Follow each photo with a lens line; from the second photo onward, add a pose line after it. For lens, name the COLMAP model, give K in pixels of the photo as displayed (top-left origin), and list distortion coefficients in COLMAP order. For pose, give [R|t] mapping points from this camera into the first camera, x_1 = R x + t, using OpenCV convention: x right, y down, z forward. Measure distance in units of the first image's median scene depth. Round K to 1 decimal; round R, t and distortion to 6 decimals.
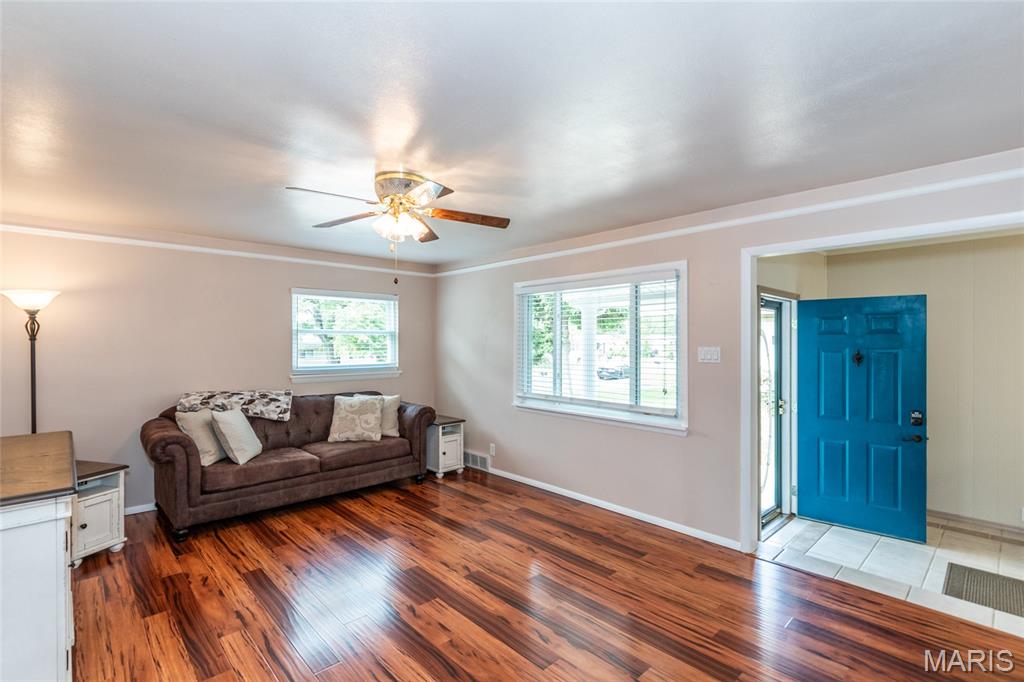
lens RADIAL K [[485.4, 0, 511.8], [0, 485.4, 341.9], [0, 0, 1]] dist [-0.003535, -0.002777]
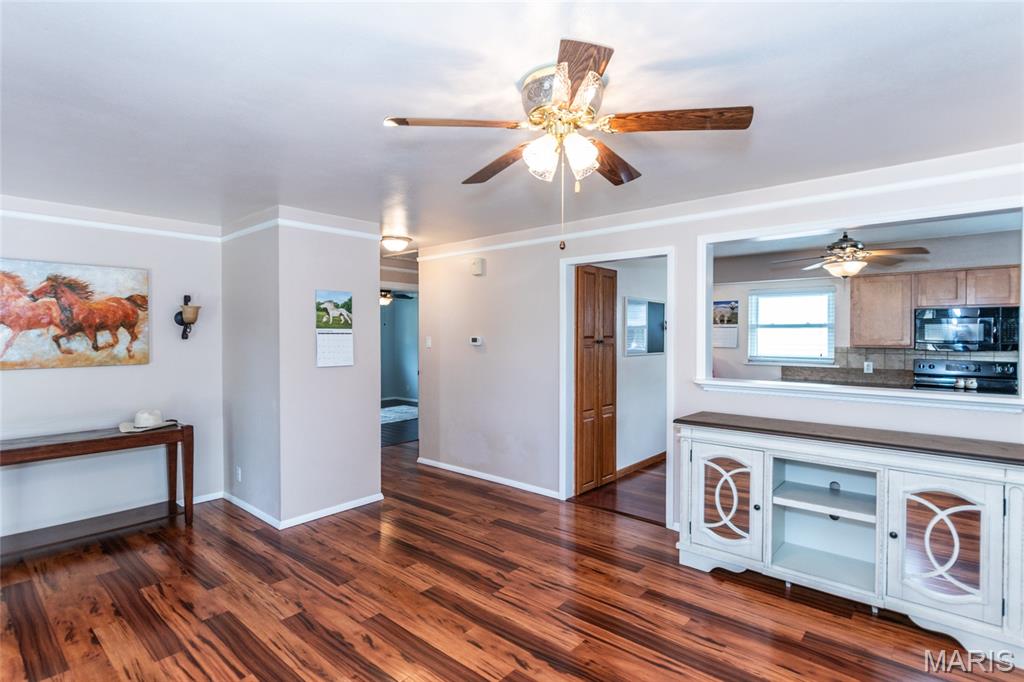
lens RADIAL K [[485.4, 0, 516.3], [0, 485.4, 337.7], [0, 0, 1]] dist [-0.003535, -0.002777]
pose [[-0.992659, 0.000203, -0.120946, -0.106701], [-0.000514, 0.999983, 0.005894, 0.005946], [0.120945, 0.005912, -0.992642, 1.921603]]
